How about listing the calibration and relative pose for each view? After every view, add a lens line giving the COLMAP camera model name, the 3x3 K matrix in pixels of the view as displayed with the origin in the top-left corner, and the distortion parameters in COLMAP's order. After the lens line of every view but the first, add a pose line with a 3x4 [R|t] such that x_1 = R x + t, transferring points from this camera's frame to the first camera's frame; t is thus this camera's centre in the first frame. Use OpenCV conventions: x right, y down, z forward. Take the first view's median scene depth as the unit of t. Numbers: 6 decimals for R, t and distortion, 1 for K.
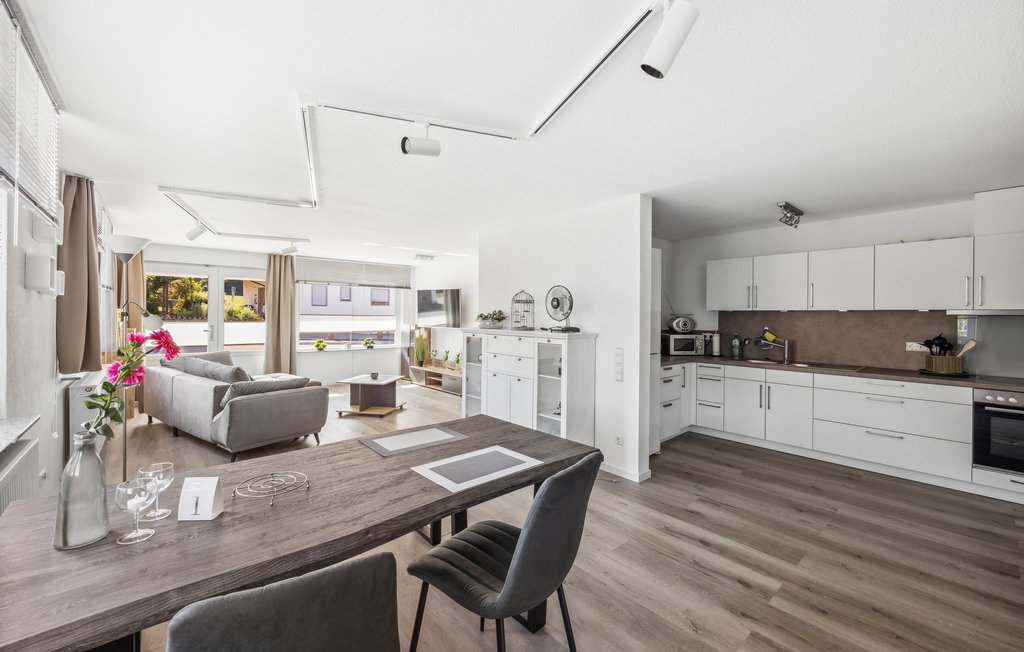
lens RADIAL K [[408.3, 0, 515.2], [0, 408.3, 320.7], [0, 0, 1]] dist [0.003114, 0.000534]
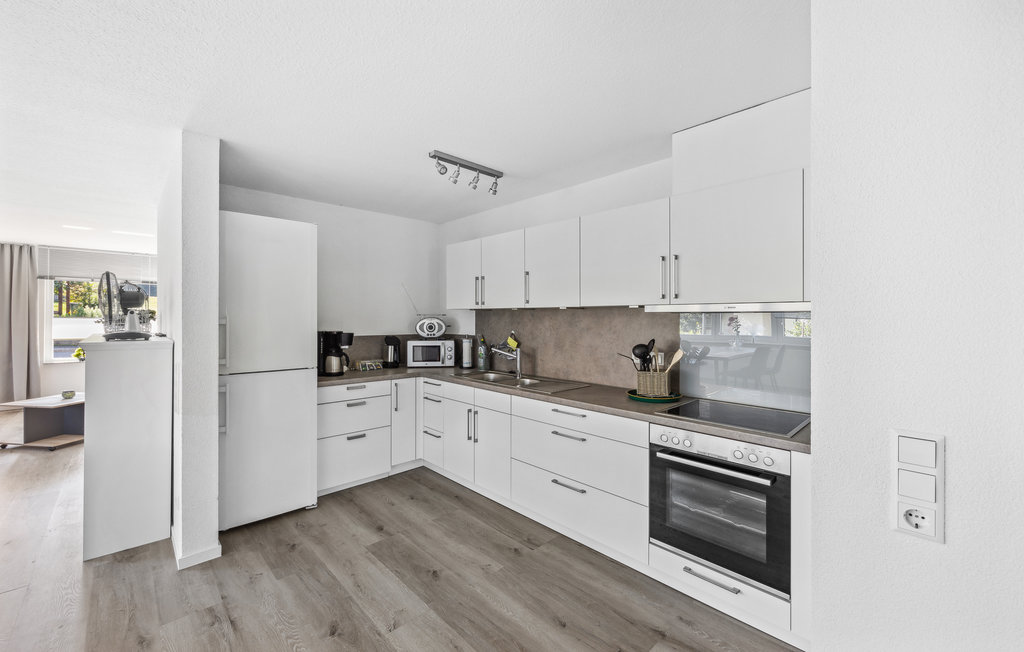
lens RADIAL K [[408.3, 0, 506.7], [0, 408.3, 323.1], [0, 0, 1]] dist [0.003114, 0.000534]
pose [[0.999475, -0.005305, 0.031974, 0.543989], [0.005316, 0.999986, -0.000250, 0.001713], [-0.031973, 0.000420, 0.999489, 0.218793]]
